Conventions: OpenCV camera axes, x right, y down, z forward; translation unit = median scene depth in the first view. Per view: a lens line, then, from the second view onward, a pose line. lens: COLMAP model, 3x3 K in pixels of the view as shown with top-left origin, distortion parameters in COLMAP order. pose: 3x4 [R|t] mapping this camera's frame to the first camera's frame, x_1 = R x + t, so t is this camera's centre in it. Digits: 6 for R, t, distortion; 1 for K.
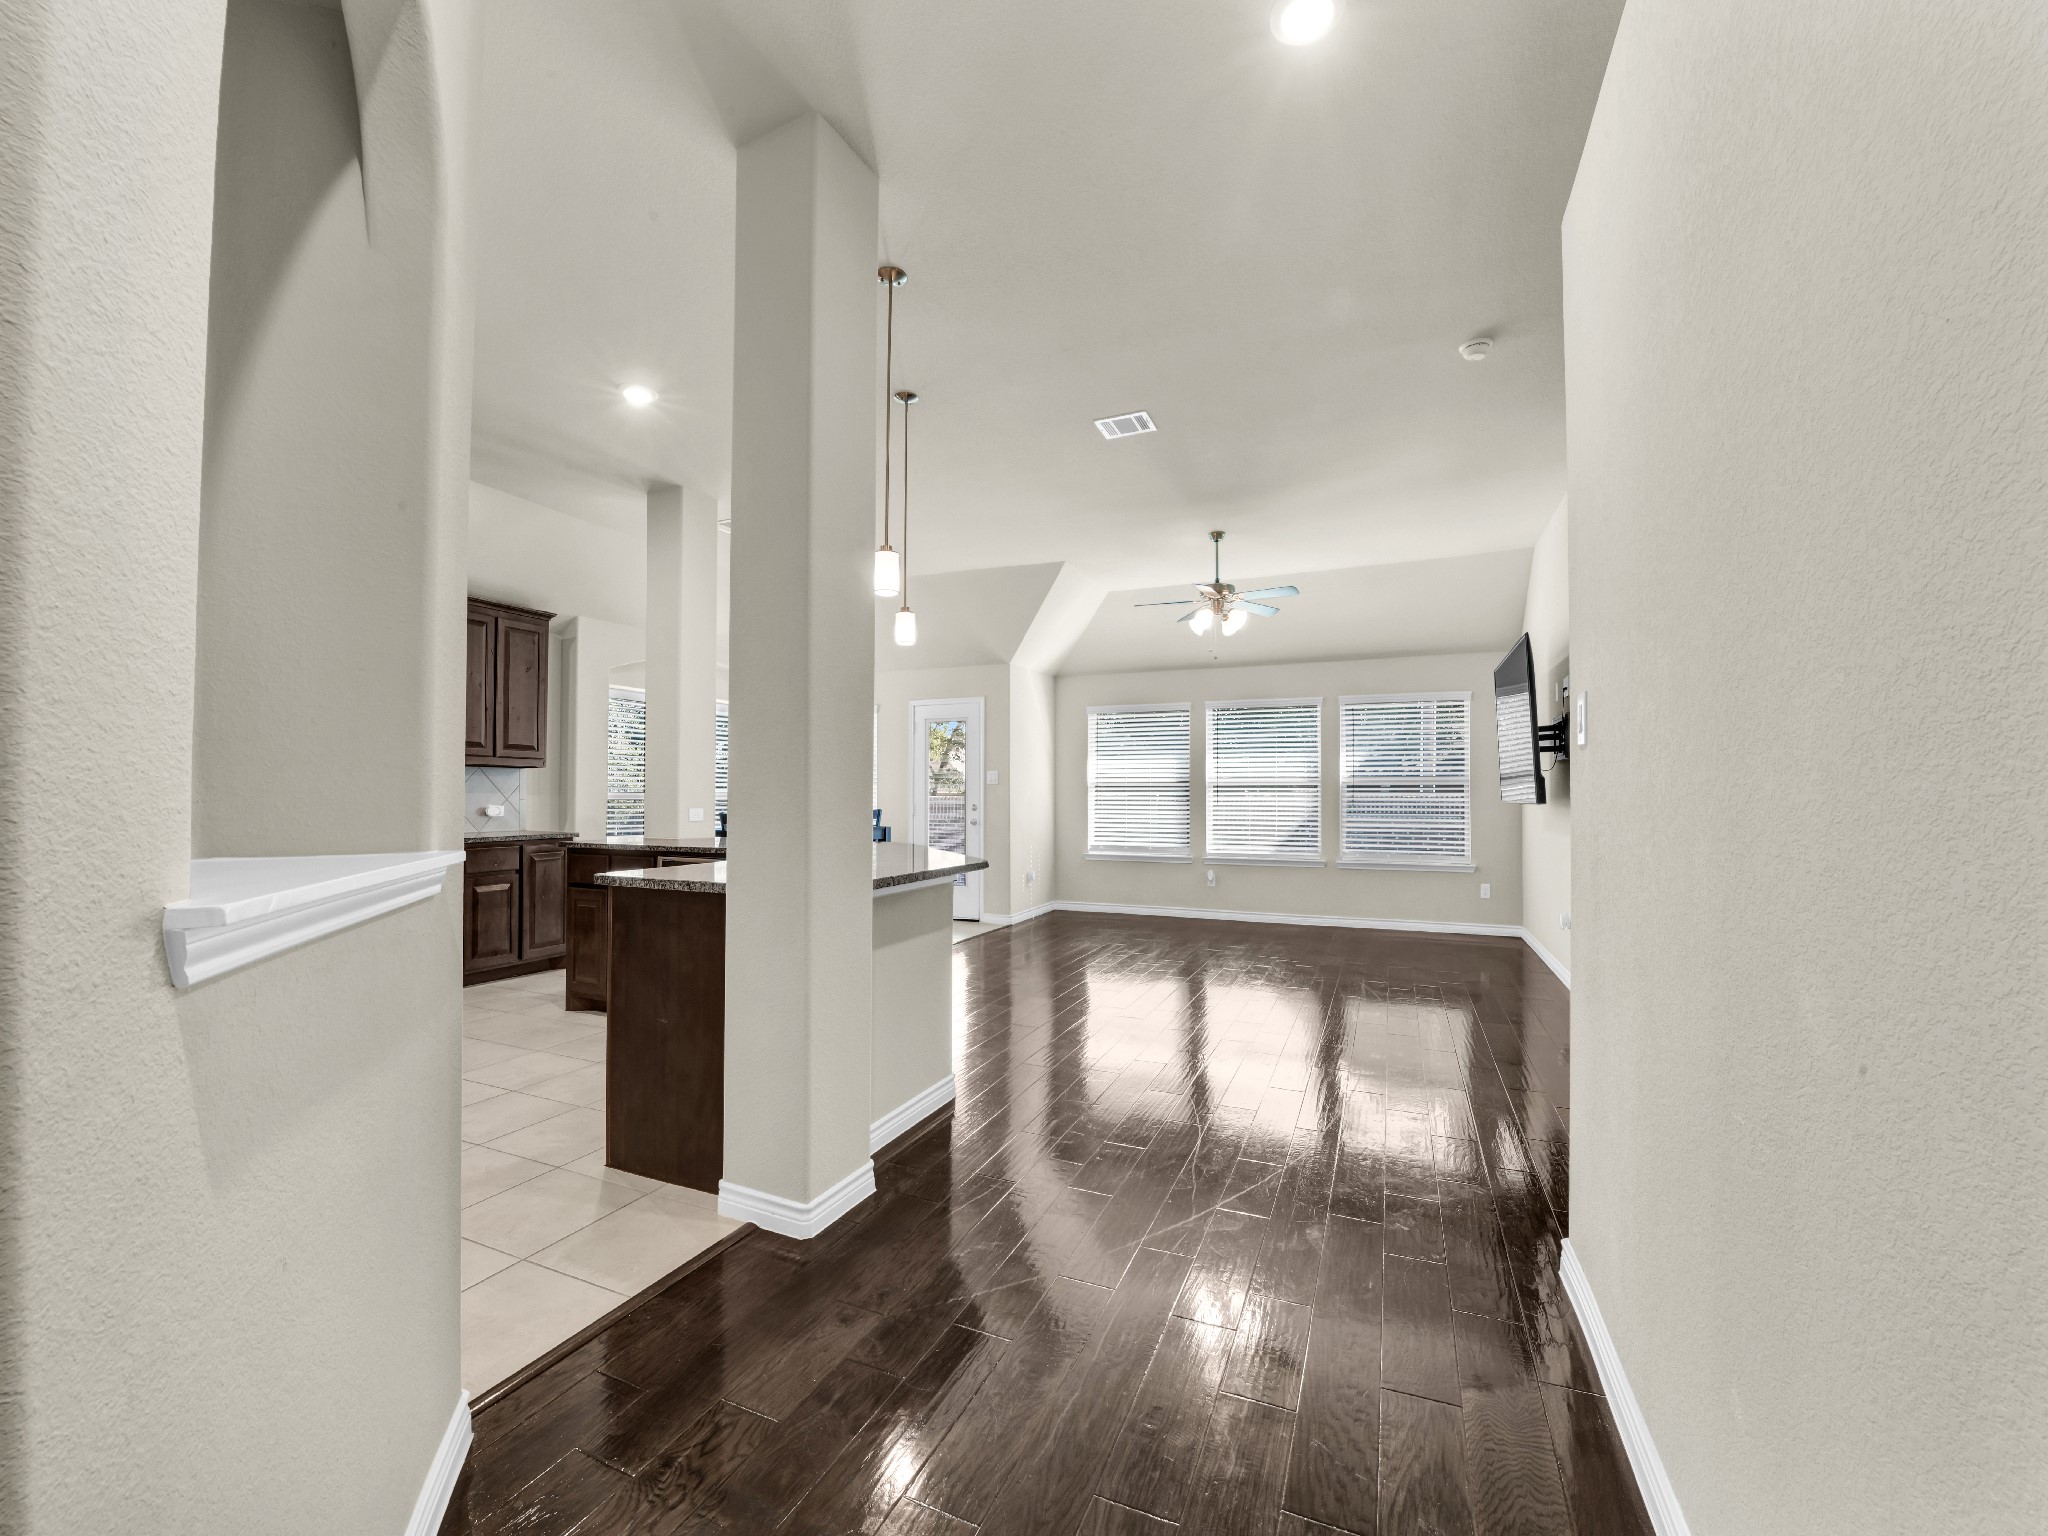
lens RADIAL K [[825.9, 0, 1024.4], [0, 825.9, 782.0], [0, 0, 1]] dist [-0.014670, 0.000003]
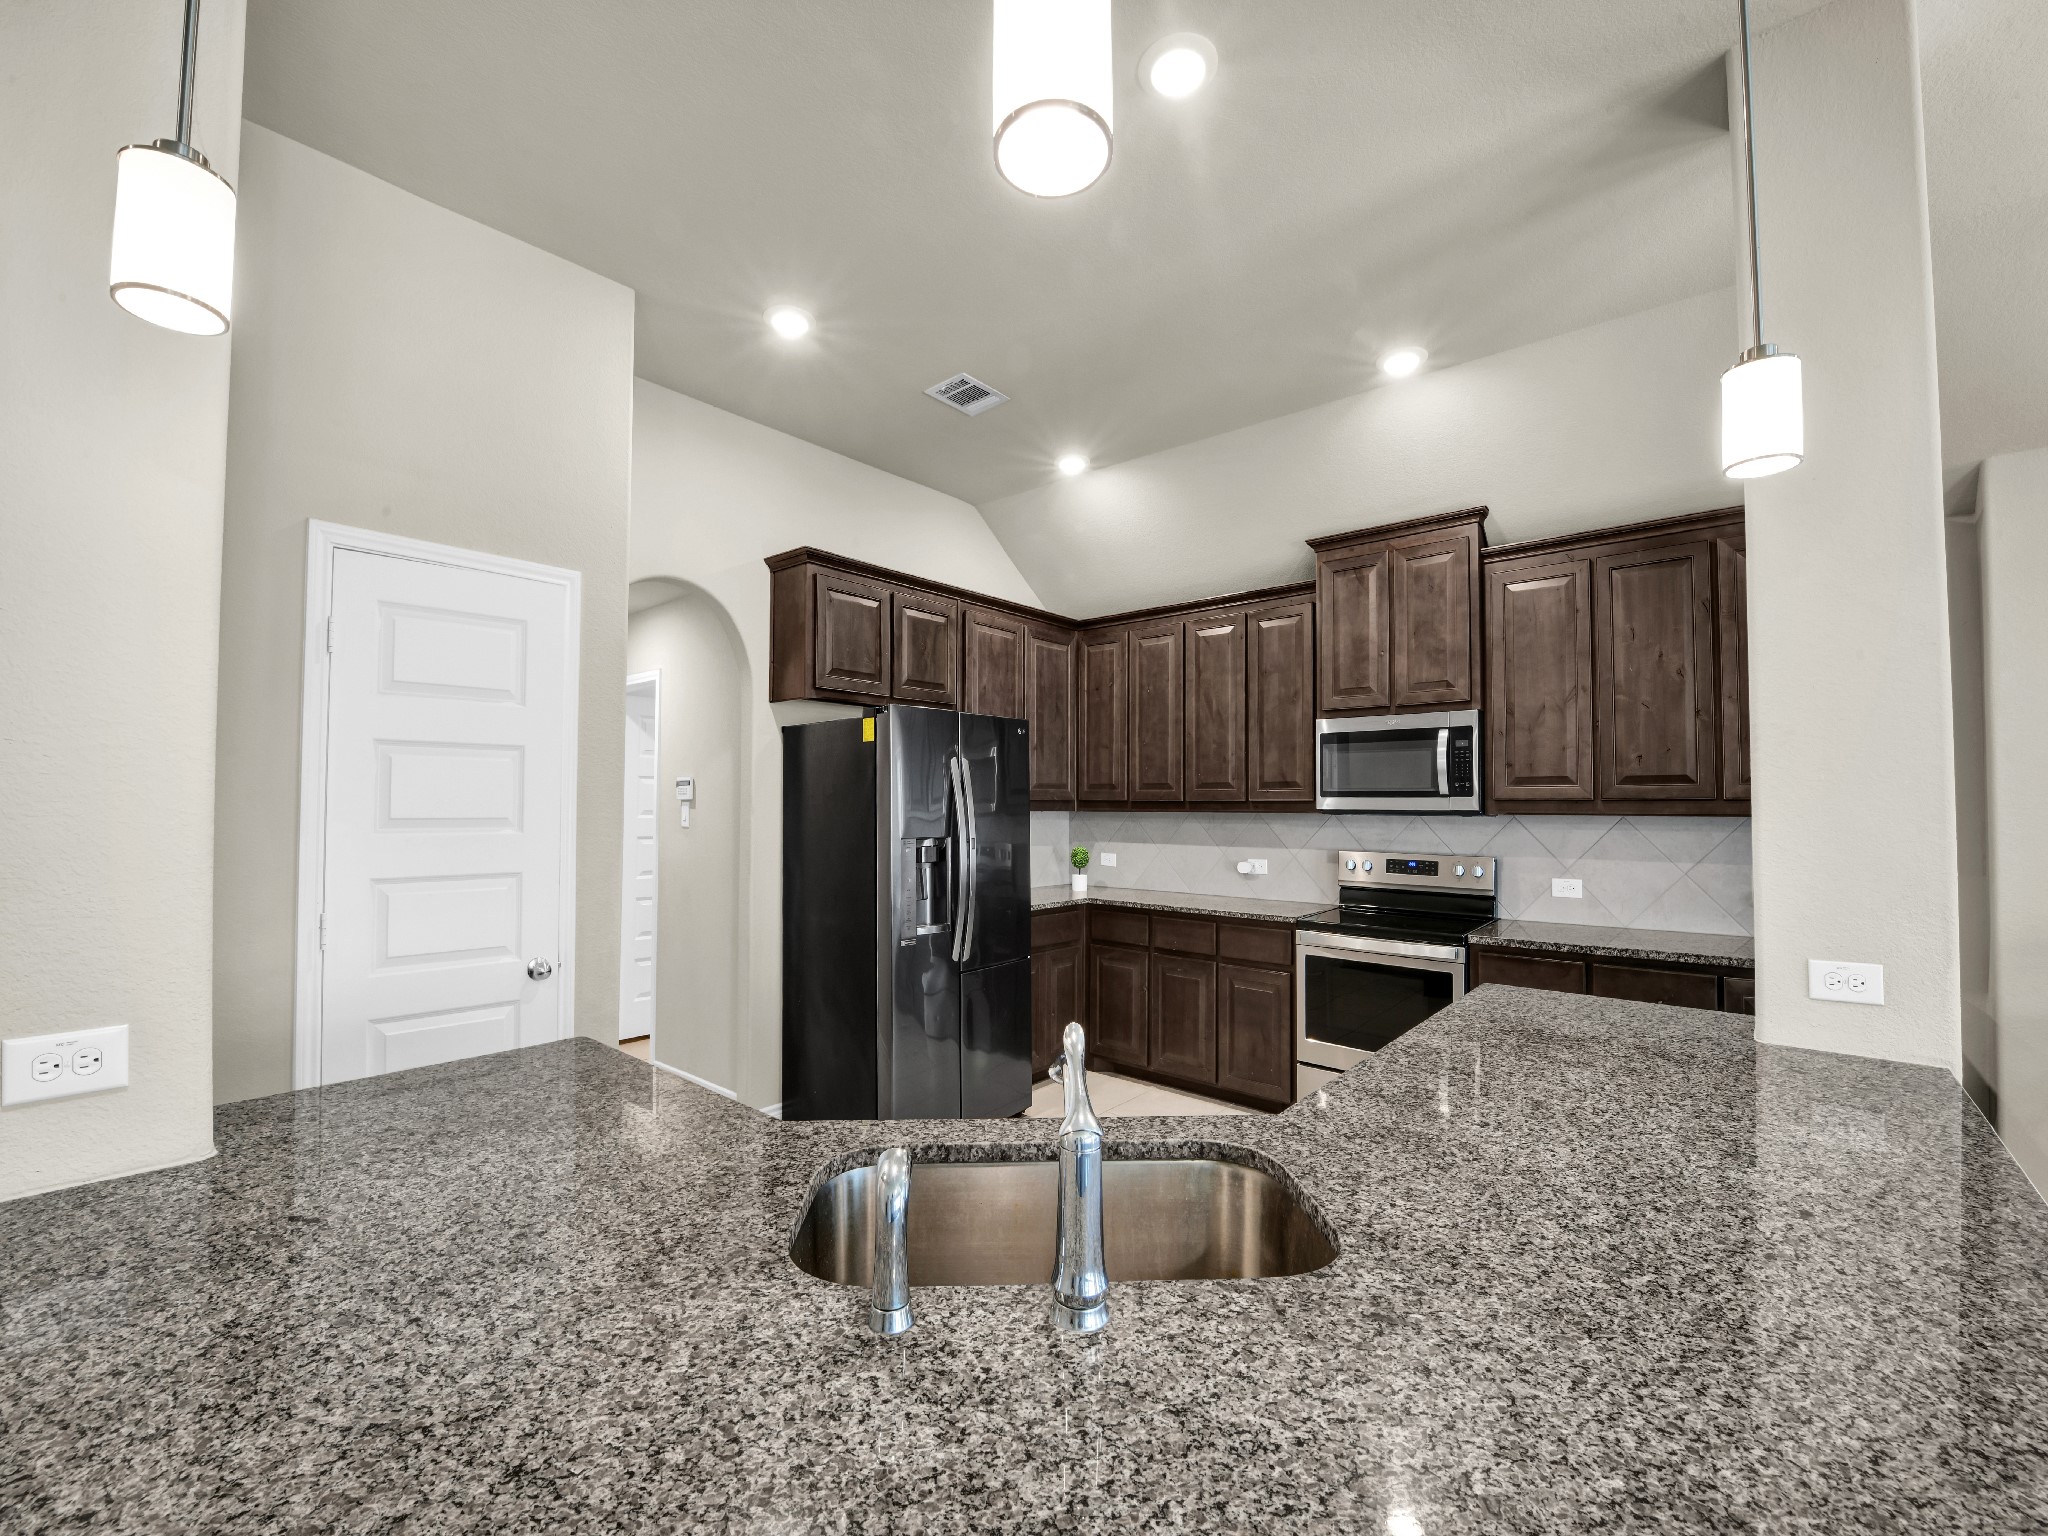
lens RADIAL K [[843.4, 0, 1029.0], [0, 843.4, 787.6], [0, 0, 1]] dist [-0.015317, -0.000673]
pose [[-0.288928, -0.024623, -0.957034, 0.004771], [0.012740, 0.999482, -0.029562, -0.025702], [0.957266, -0.020734, -0.288465, 0.658999]]
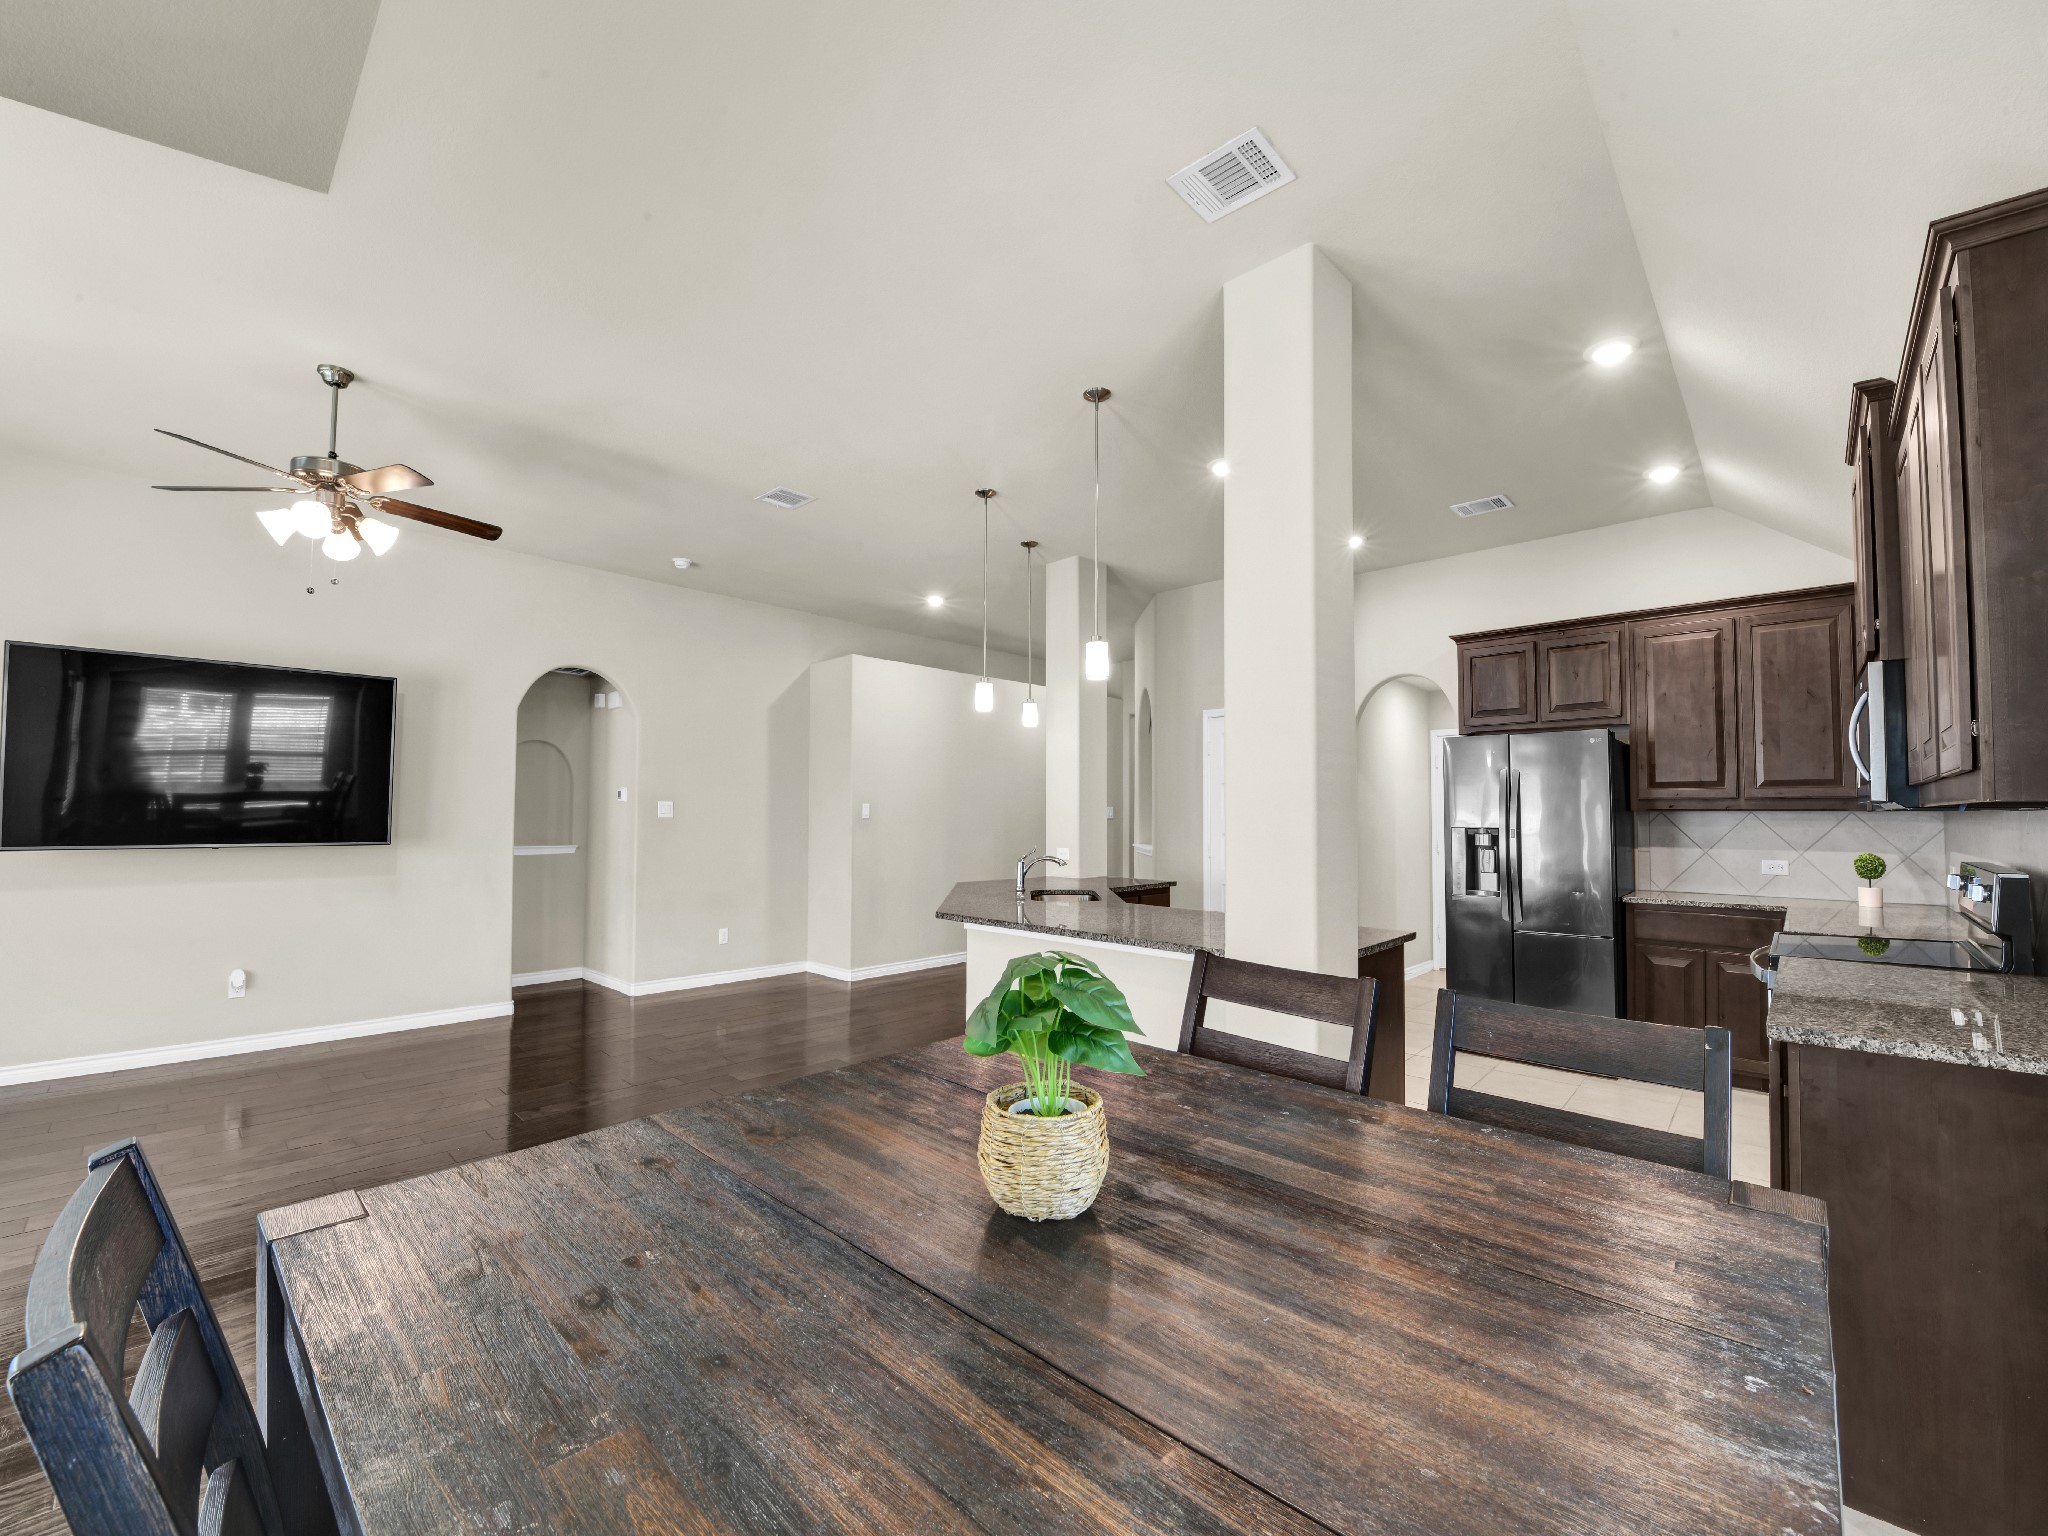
lens RADIAL K [[843.4, 0, 1029.0], [0, 843.4, 787.6], [0, 0, 1]] dist [-0.015317, -0.000673]
pose [[-0.944418, 0.003406, 0.328730, -0.368617], [-0.013522, 0.998698, -0.049196, -0.003455], [-0.328470, -0.050907, -0.943142, 1.305369]]
